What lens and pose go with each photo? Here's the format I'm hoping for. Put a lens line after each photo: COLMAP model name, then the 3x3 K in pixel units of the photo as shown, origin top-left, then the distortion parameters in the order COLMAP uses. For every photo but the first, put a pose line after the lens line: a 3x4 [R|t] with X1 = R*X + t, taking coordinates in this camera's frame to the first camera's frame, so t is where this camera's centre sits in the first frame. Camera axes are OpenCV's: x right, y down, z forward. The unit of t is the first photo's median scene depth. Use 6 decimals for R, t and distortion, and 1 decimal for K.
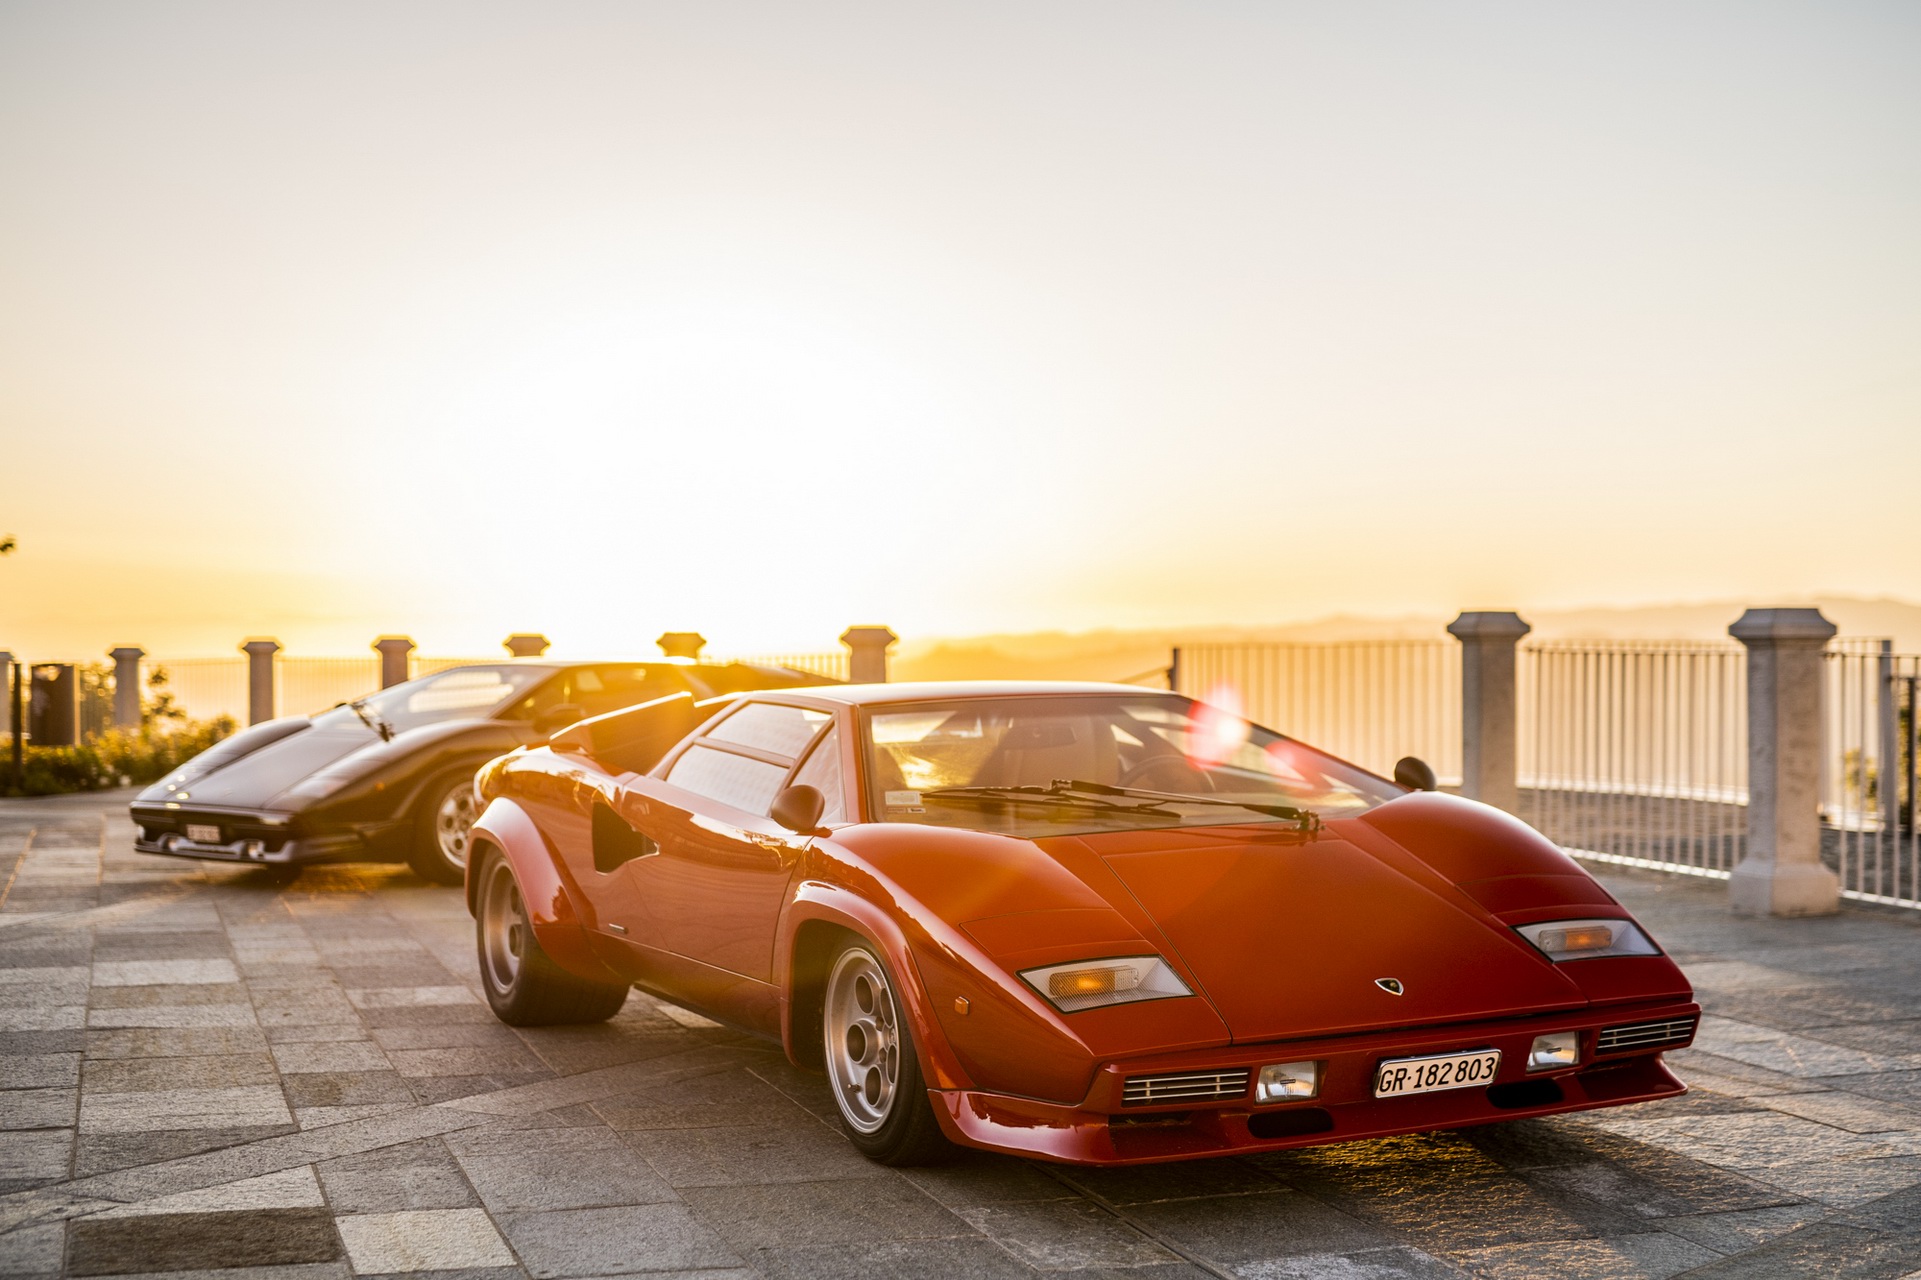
lens RADIAL K [[2673.9, 0, 960.5], [0, 2673.9, 640.0], [0, 0, 1]] dist [0.012448, 0.005335]
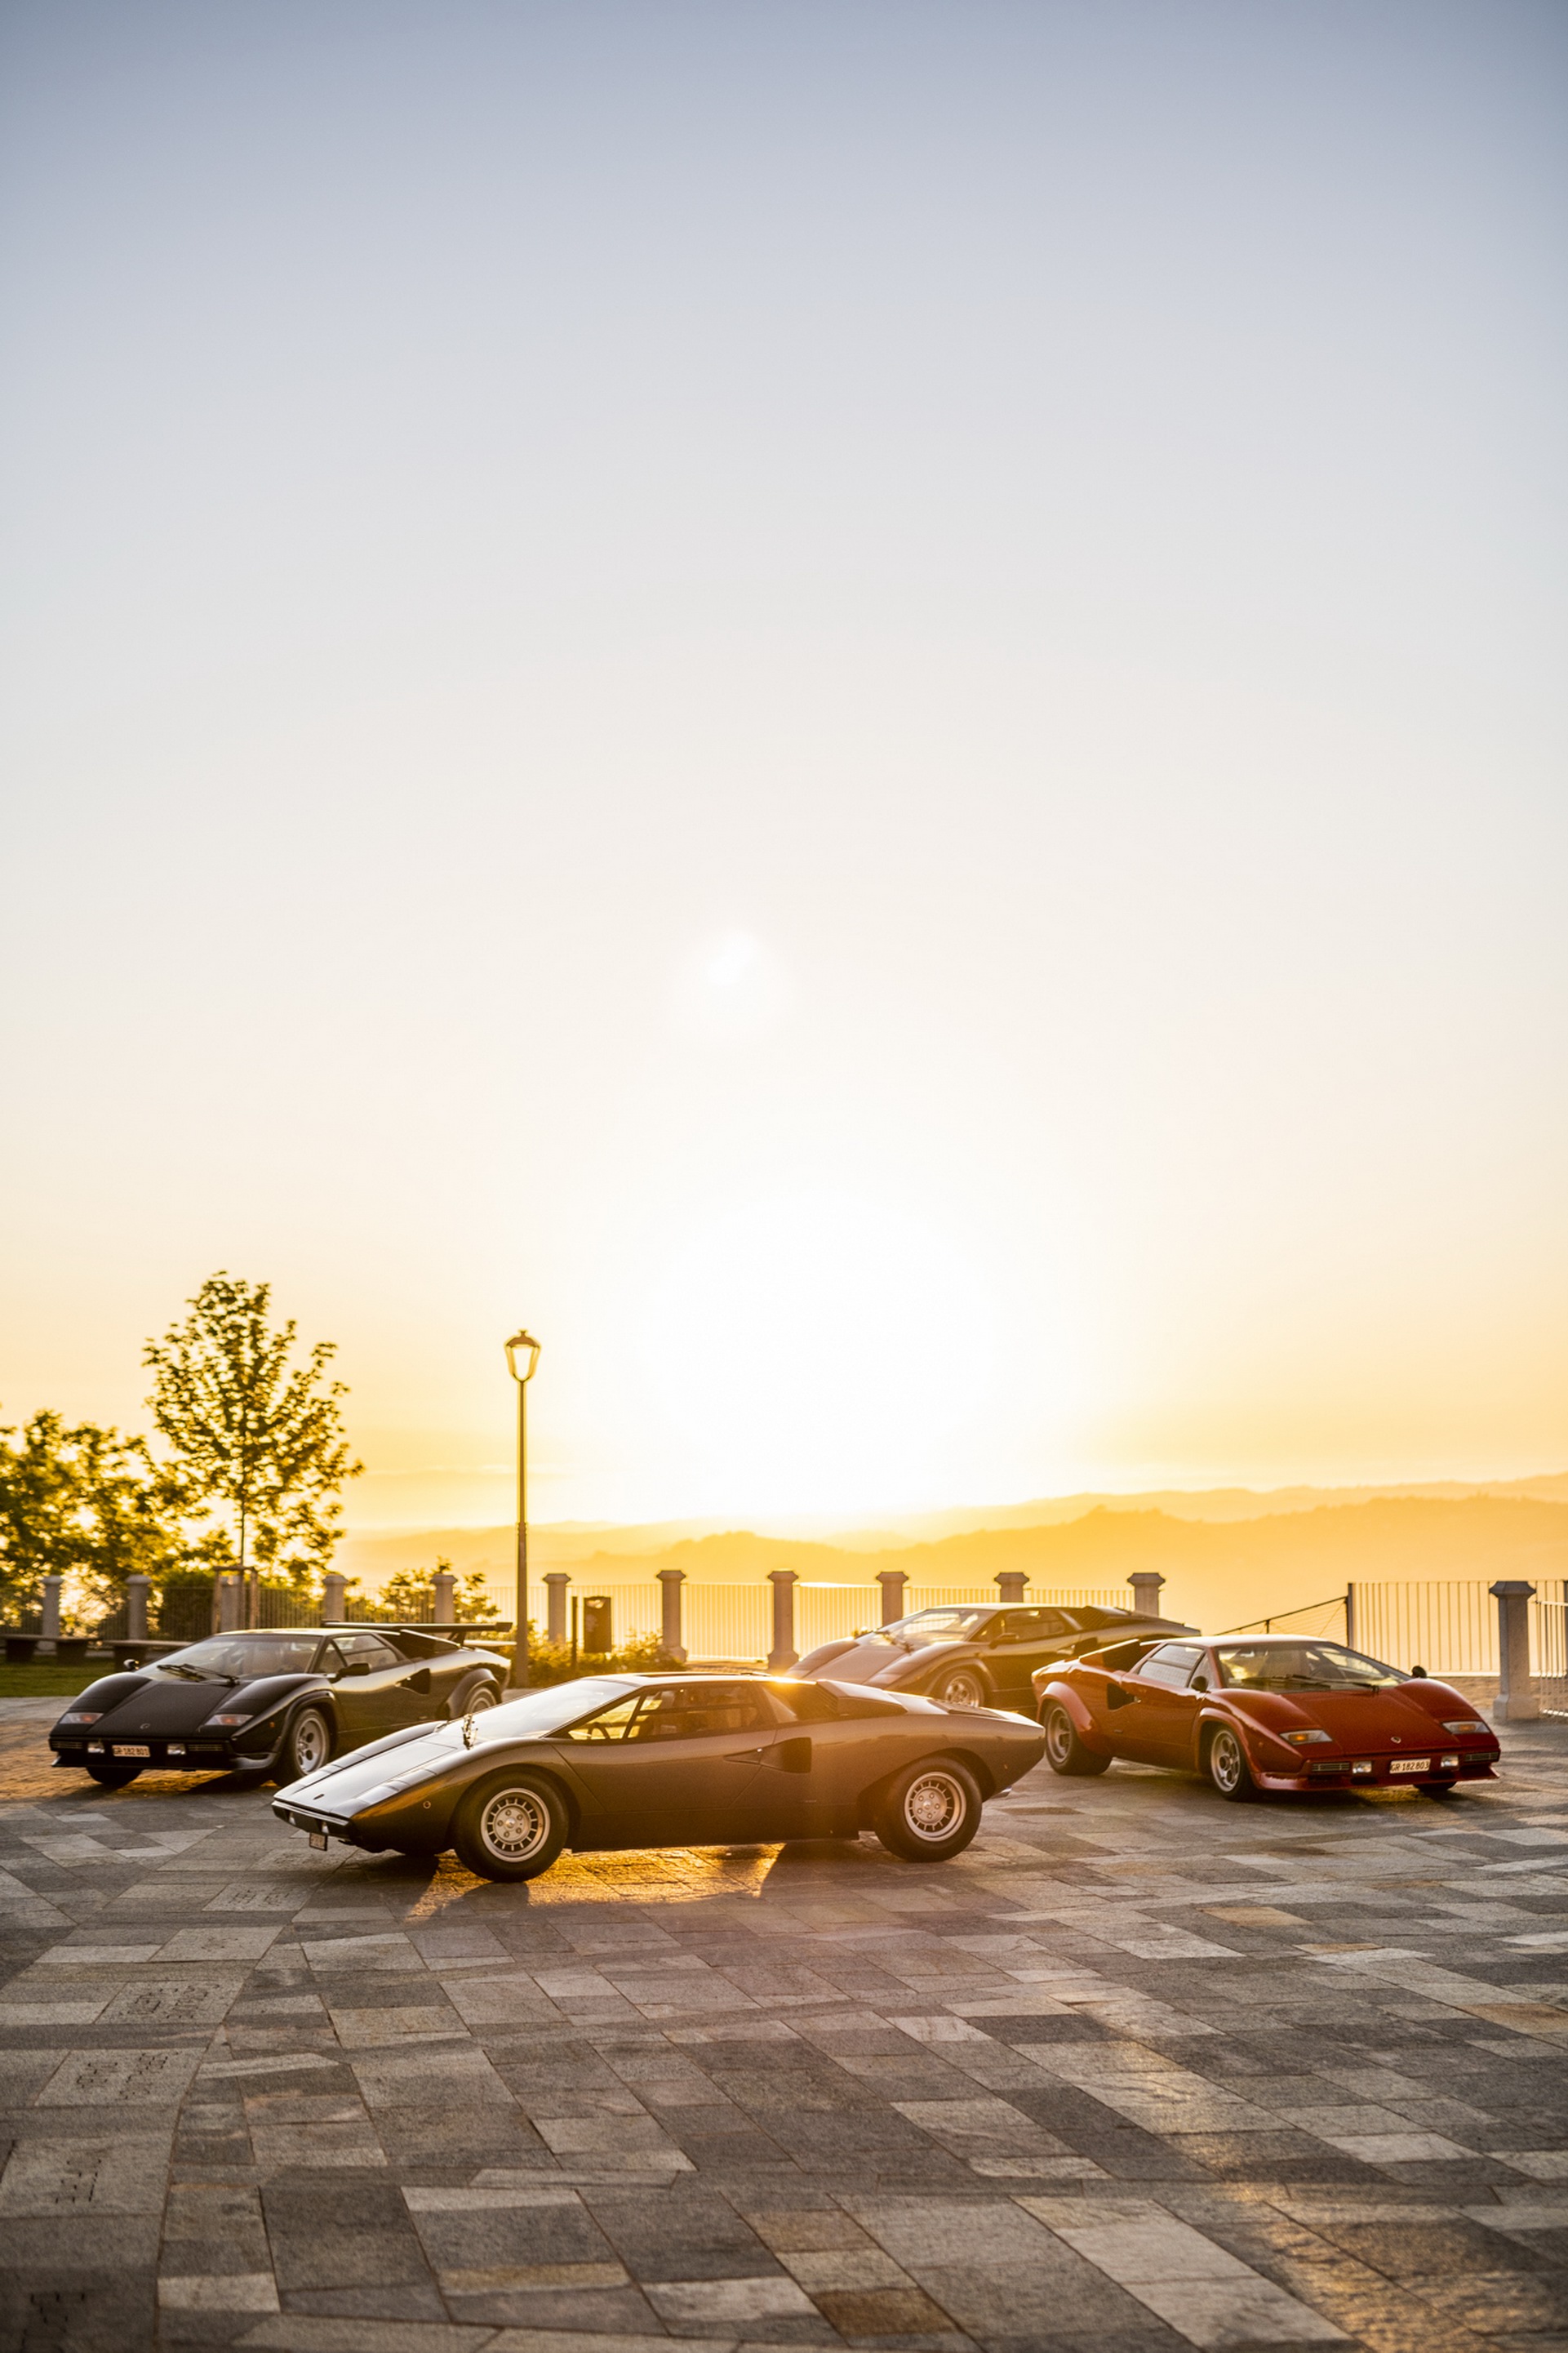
lens RADIAL K [[3274.7, 0, 784.0], [0, 3274.7, 1176.5], [0, 0, 1]] dist [0.012448, 0.005335]
pose [[0.994833, -0.016551, -0.100167, -0.147353], [0.006712, 0.995185, -0.097781, -0.146178], [0.101303, 0.096604, 0.990154, -2.720312]]
